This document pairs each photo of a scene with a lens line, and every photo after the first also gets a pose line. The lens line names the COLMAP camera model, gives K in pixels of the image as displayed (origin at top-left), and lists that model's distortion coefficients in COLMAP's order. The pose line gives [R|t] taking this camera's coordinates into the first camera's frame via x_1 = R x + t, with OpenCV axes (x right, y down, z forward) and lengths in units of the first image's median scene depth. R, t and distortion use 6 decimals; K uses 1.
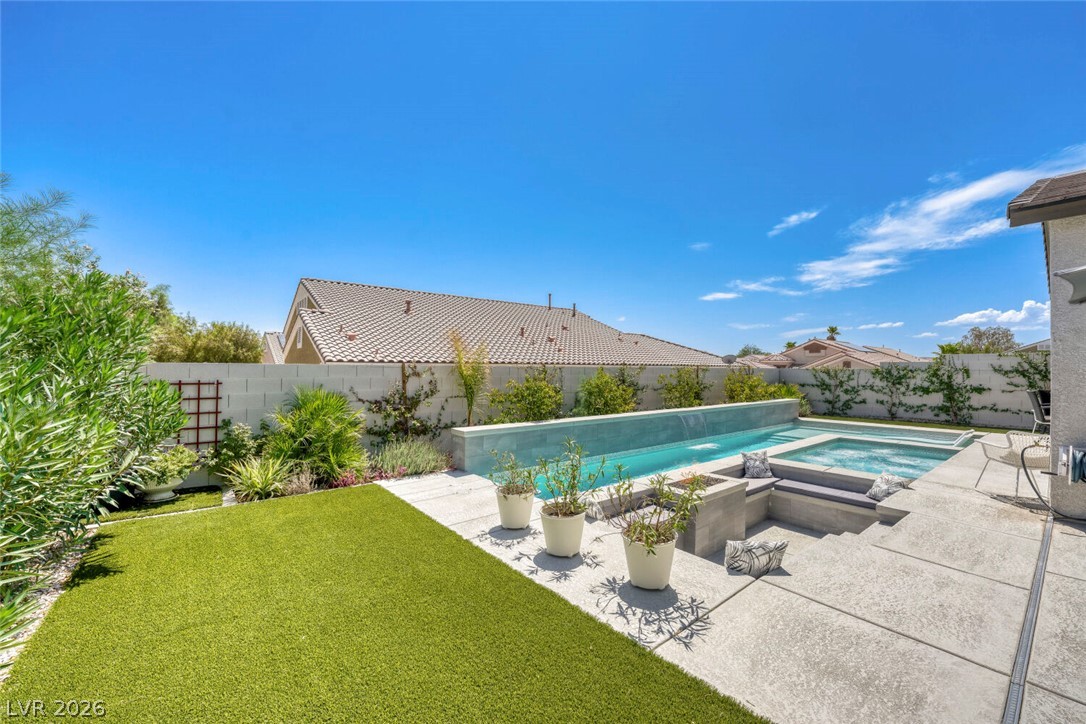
lens RADIAL K [[436.2, 0, 535.6], [0, 436.2, 364.0], [0, 0, 1]] dist [-0.002159, 0.001543]
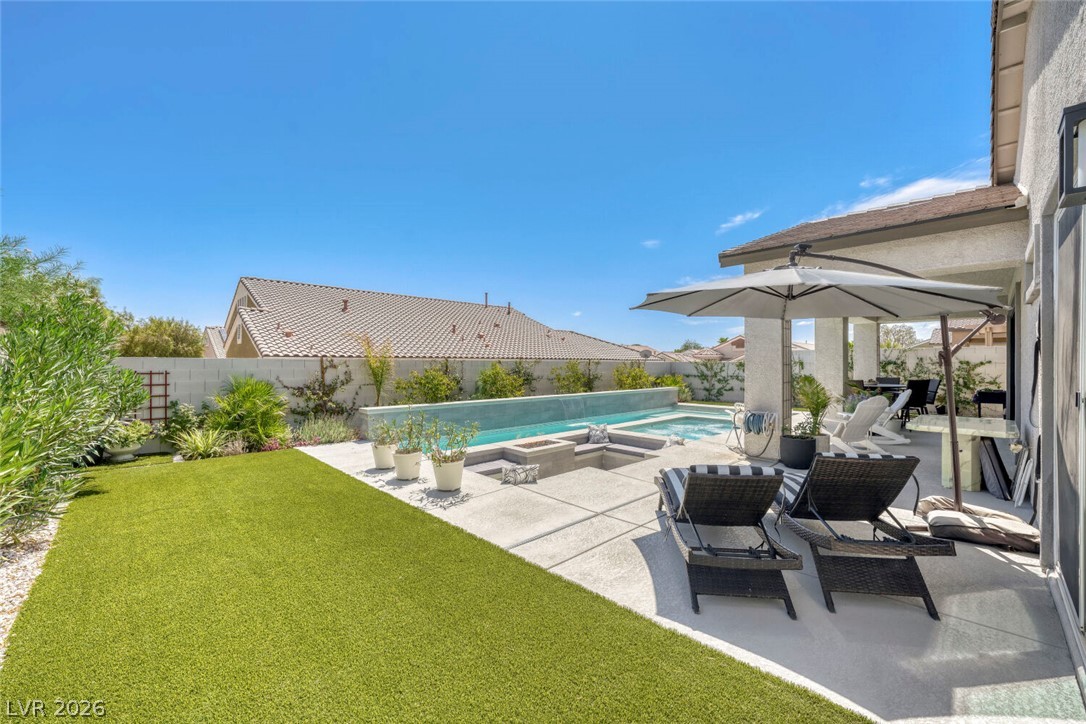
lens RADIAL K [[436.2, 0, 527.6], [0, 436.2, 369.4], [0, 0, 1]] dist [-0.002159, 0.001543]
pose [[0.996887, -0.003026, 0.078781, 0.127536], [0.001039, 0.999680, 0.025255, 0.001005], [-0.078833, -0.025095, 0.996572, -0.200361]]
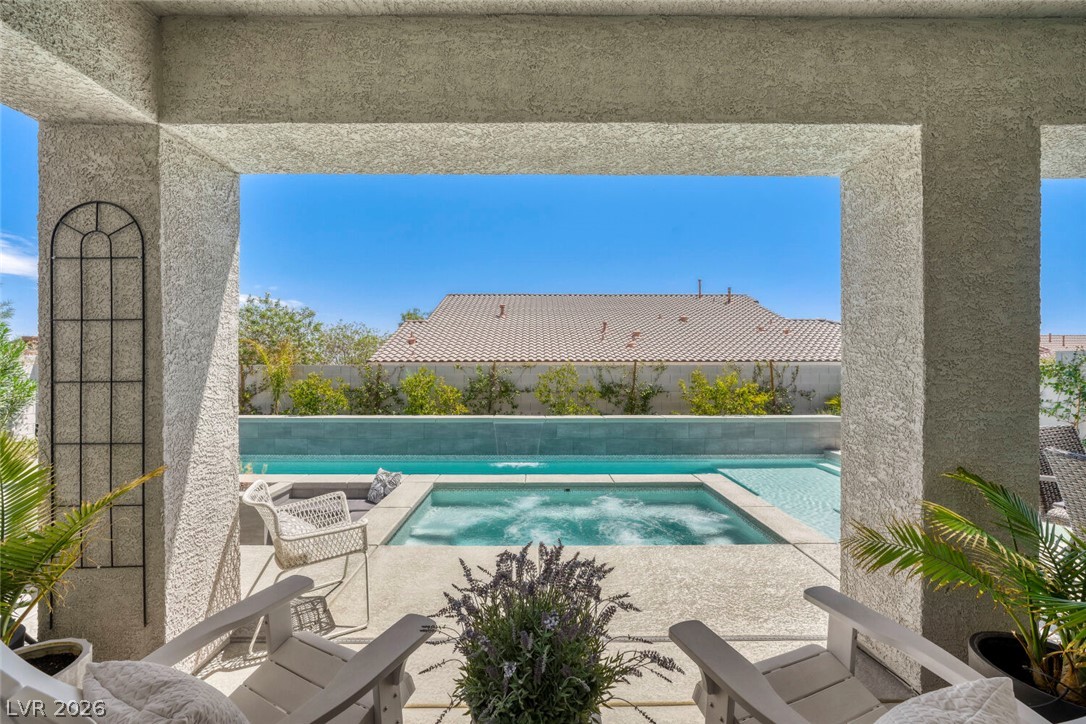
lens RADIAL K [[436.2, 0, 541.0], [0, 436.2, 367.7], [0, 0, 1]] dist [-0.002159, 0.001543]
pose [[0.791599, -0.001546, -0.611039, 0.815396], [0.007926, 0.999939, 0.007738, 0.007144], [0.610990, -0.010968, 0.791562, 0.365912]]
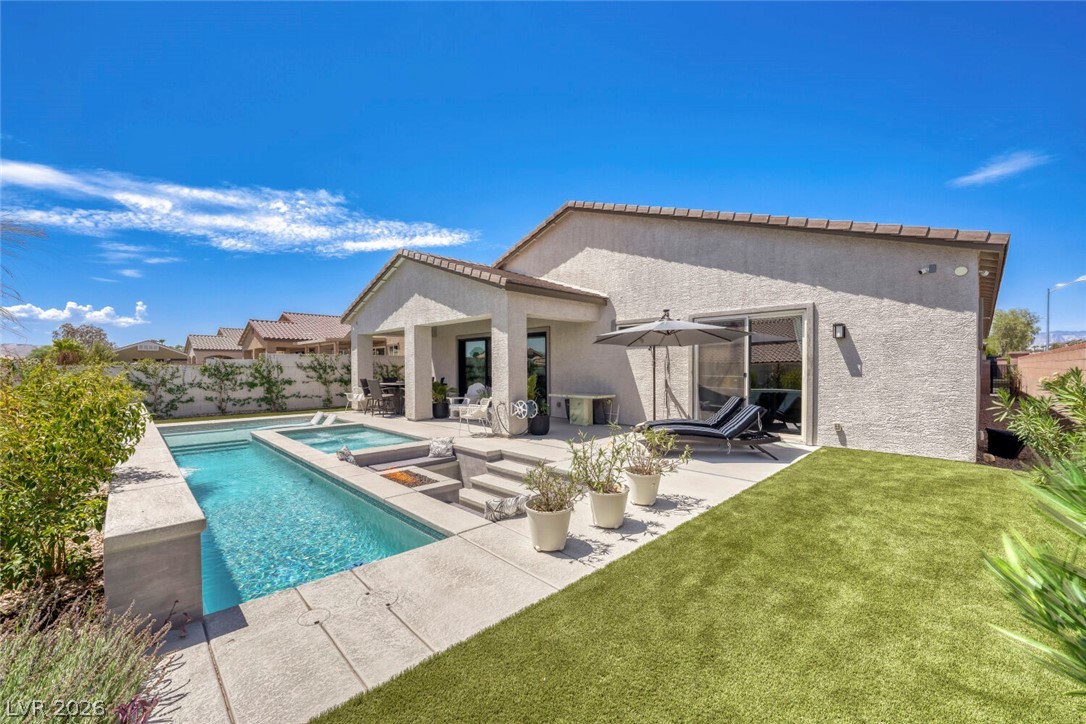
lens RADIAL K [[436.2, 0, 539.1], [0, 436.2, 367.0], [0, 0, 1]] dist [-0.002159, 0.001543]
pose [[-0.104861, -0.001697, 0.994485, -0.358153], [-0.007496, 0.999971, 0.000916, 0.009558], [-0.994459, -0.007359, -0.104870, 0.450219]]
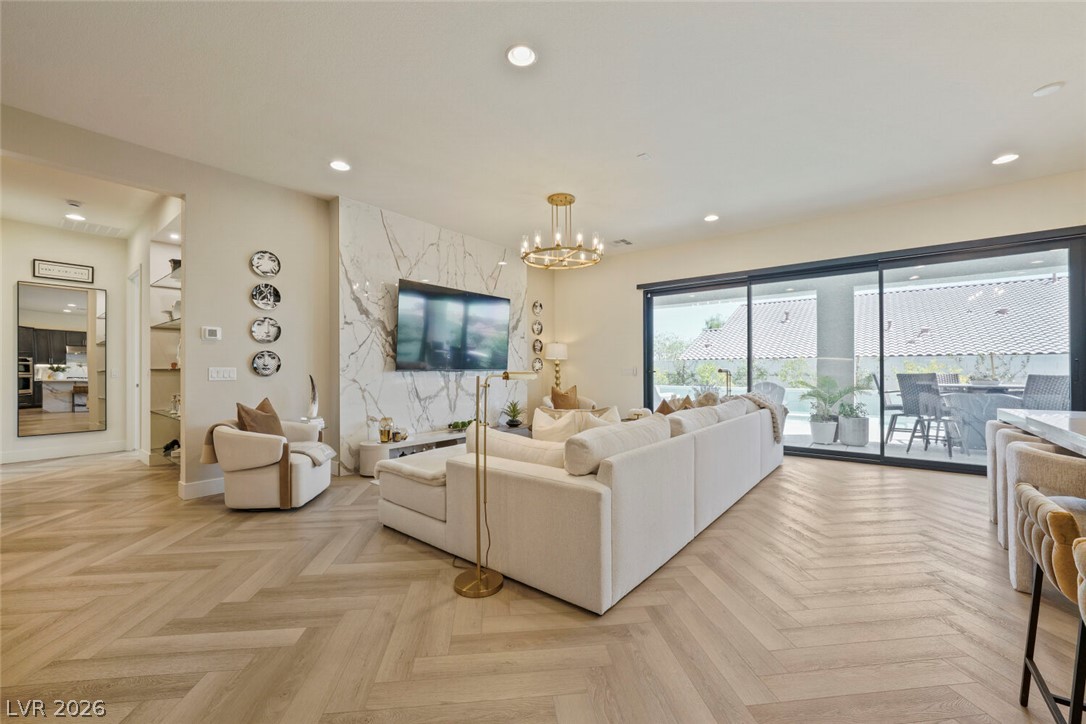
lens RADIAL K [[436.2, 0, 536.3], [0, 436.2, 369.1], [0, 0, 1]] dist [-0.002159, 0.001543]
pose [[0.224663, -0.005411, -0.974421, 1.463851], [0.011521, 0.999929, -0.002896, 0.037612], [0.974368, -0.010576, 0.224710, -0.029694]]
